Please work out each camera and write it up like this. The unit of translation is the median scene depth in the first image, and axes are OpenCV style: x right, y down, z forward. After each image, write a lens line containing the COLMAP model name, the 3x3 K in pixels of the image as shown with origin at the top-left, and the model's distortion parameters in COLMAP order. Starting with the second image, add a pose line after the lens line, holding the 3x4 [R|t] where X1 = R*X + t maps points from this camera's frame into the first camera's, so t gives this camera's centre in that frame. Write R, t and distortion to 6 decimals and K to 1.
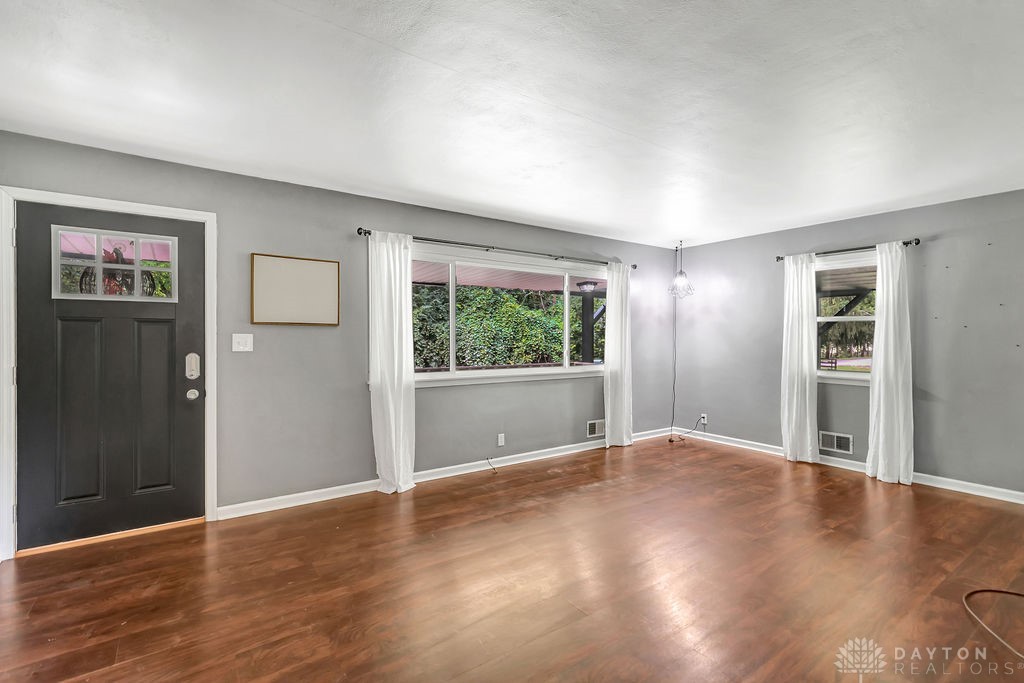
lens RADIAL K [[467.4, 0, 490.0], [0, 467.4, 340.2], [0, 0, 1]] dist [0.016306, 0.000052]
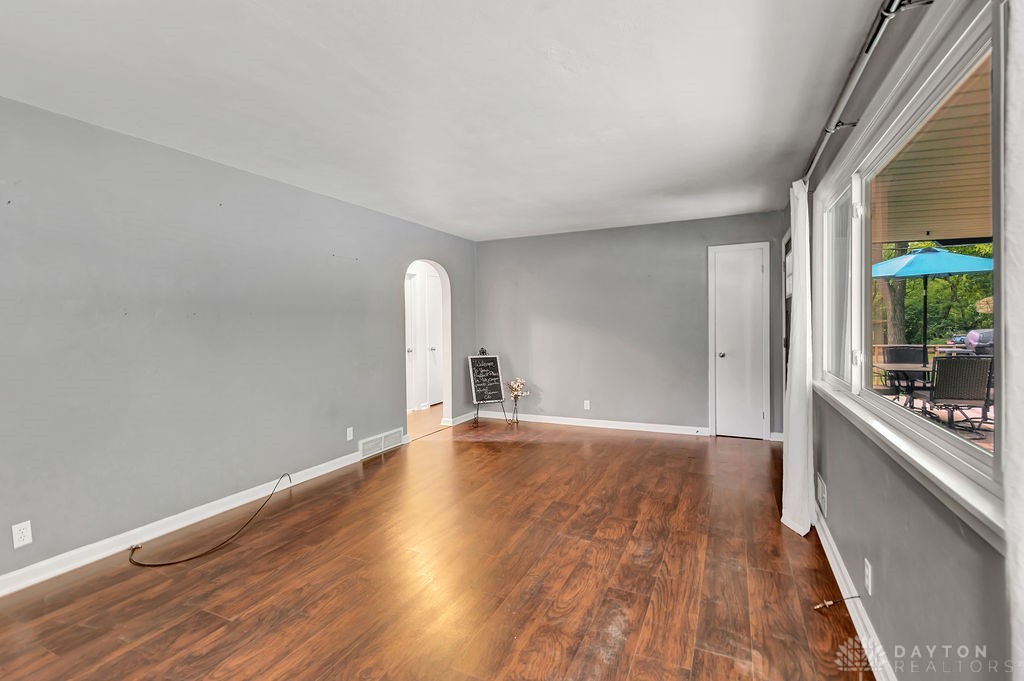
lens RADIAL K [[480.1, 0, 496.9], [0, 480.1, 326.1], [0, 0, 1]] dist [0.019600, -0.000158]
pose [[-0.872008, 0.009345, -0.489402, 0.526235], [0.005453, 0.999941, 0.009377, -0.007914], [0.489461, 0.005509, -0.872008, 1.265411]]
